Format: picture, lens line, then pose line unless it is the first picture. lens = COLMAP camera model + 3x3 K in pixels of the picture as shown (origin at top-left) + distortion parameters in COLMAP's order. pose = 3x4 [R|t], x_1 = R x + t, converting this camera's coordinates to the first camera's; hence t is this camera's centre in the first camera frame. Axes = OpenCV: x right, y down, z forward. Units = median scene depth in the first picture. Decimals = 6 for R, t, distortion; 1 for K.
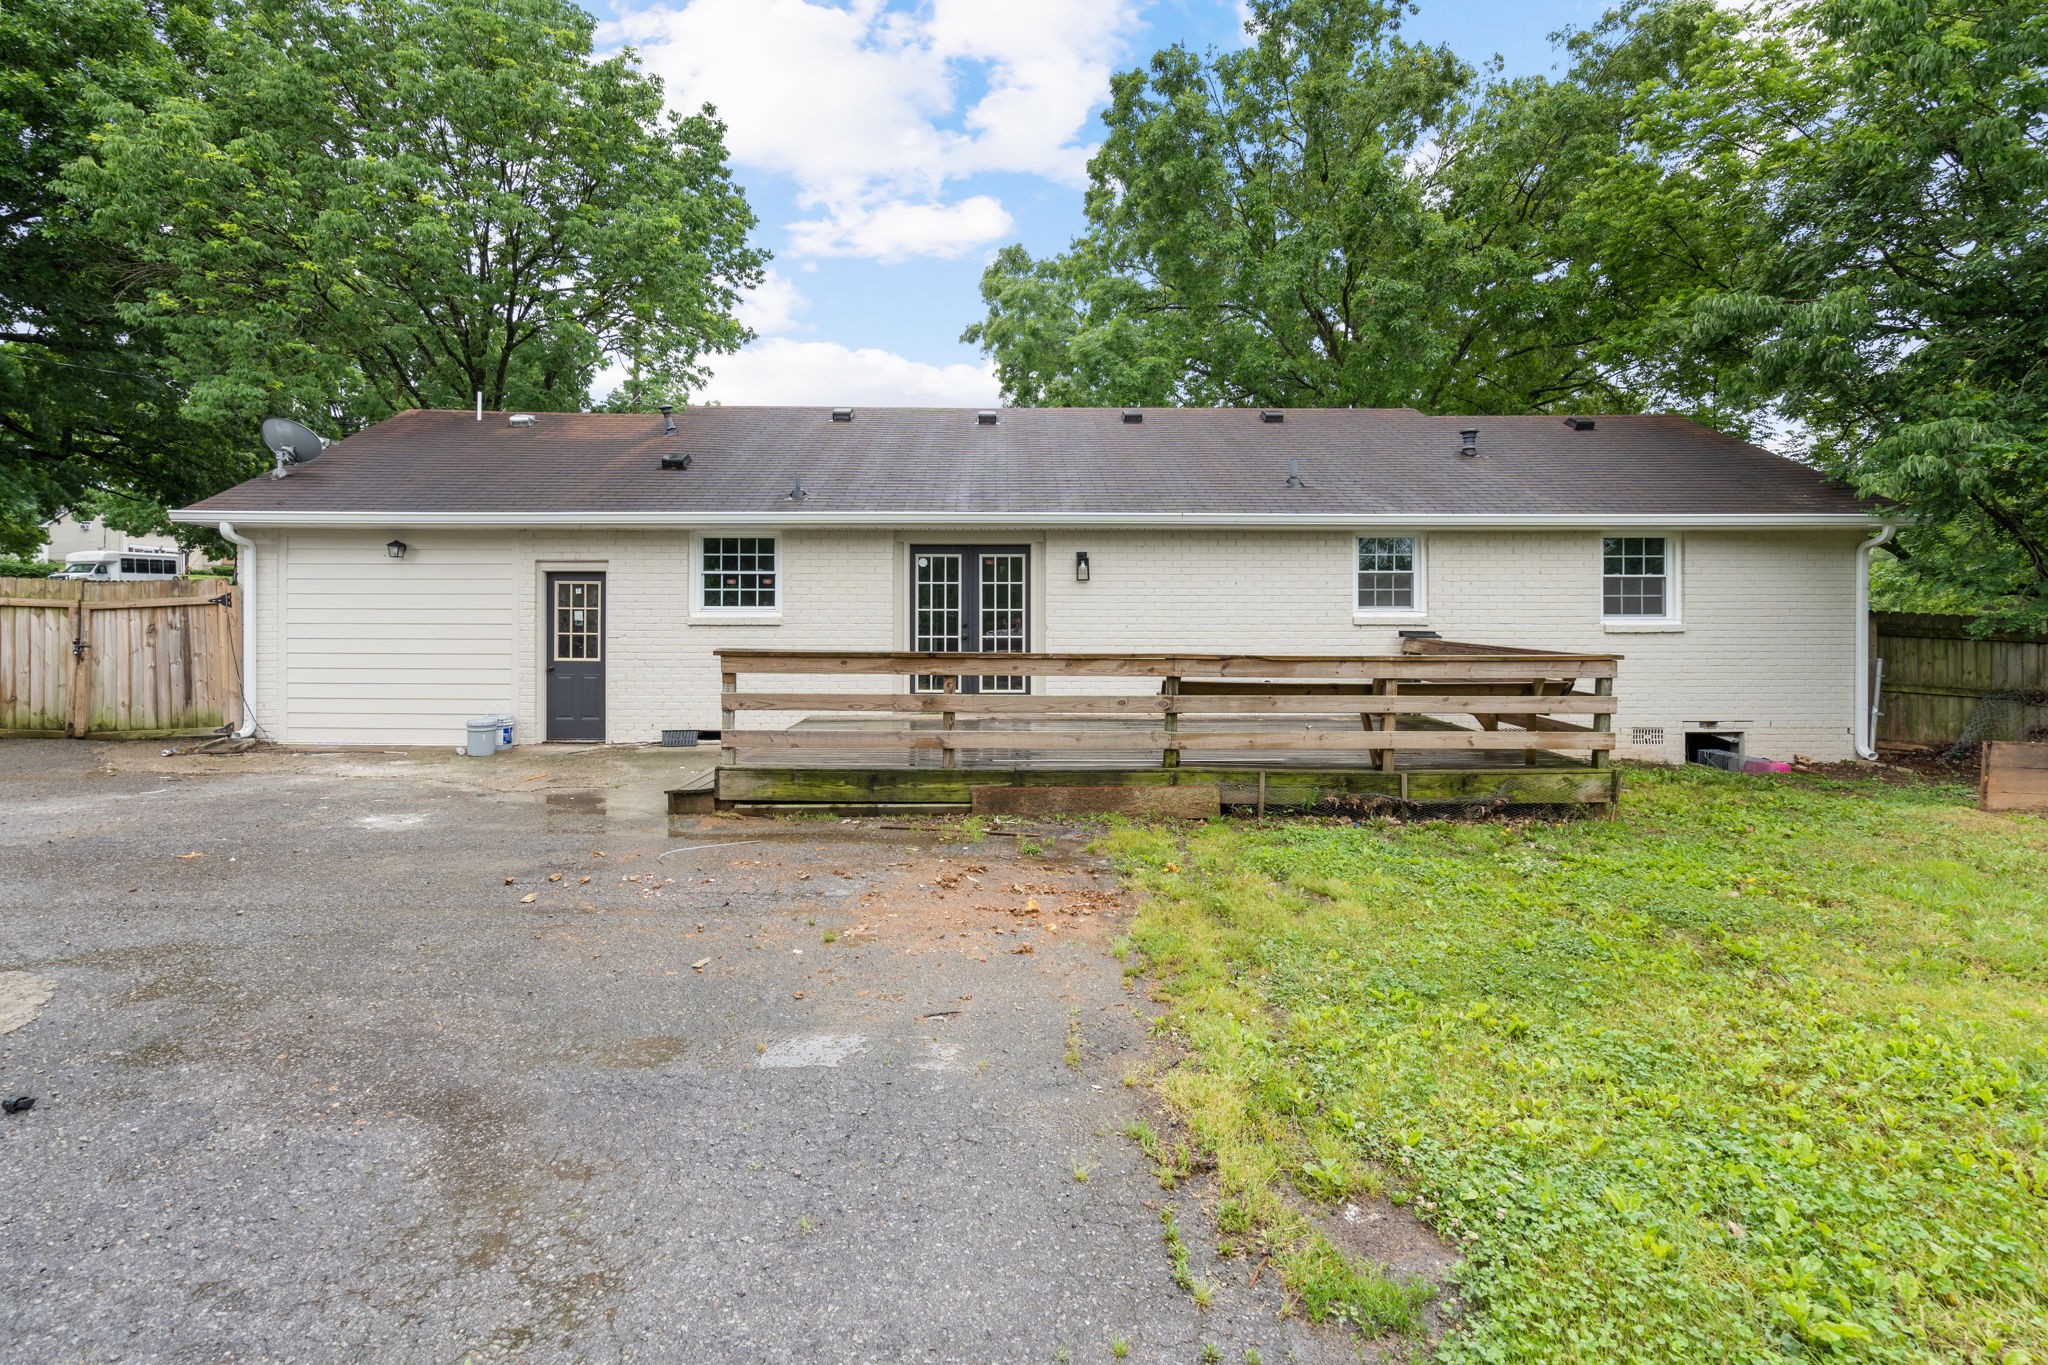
lens RADIAL K [[938.0, 0, 1021.9], [0, 938.0, 669.1], [0, 0, 1]] dist [0.001080, 0.000148]
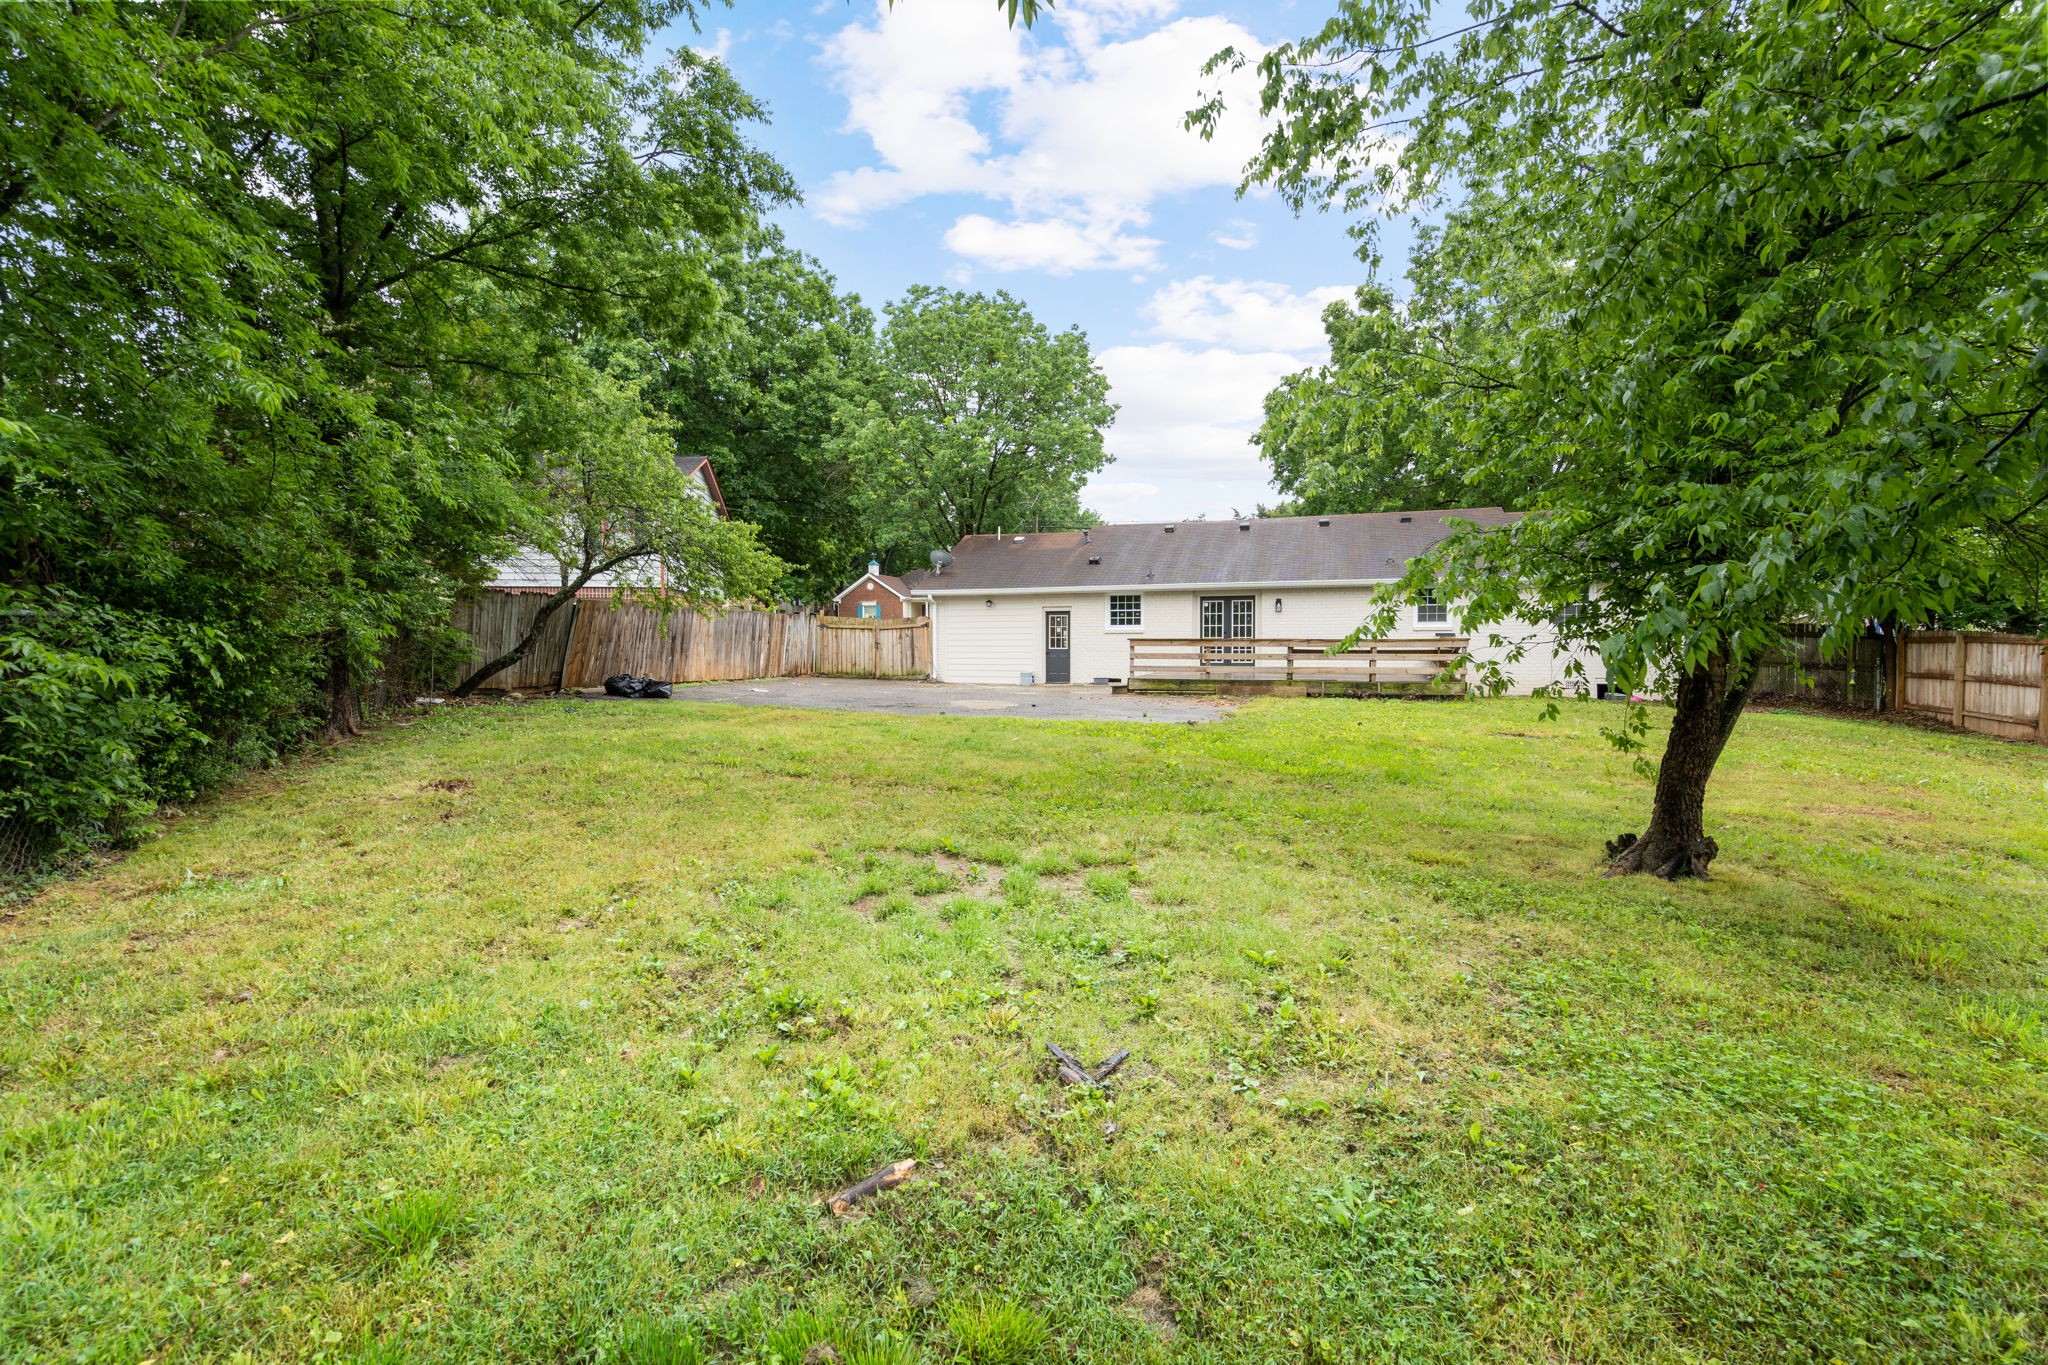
lens RADIAL K [[938.0, 0, 1021.9], [0, 938.0, 669.1], [0, 0, 1]] dist [0.001080, 0.000148]
pose [[0.943684, 0.003368, -0.330831, 0.224488], [-0.012190, 0.999623, -0.024596, 0.102312], [0.330623, 0.027244, 0.943370, -1.272422]]
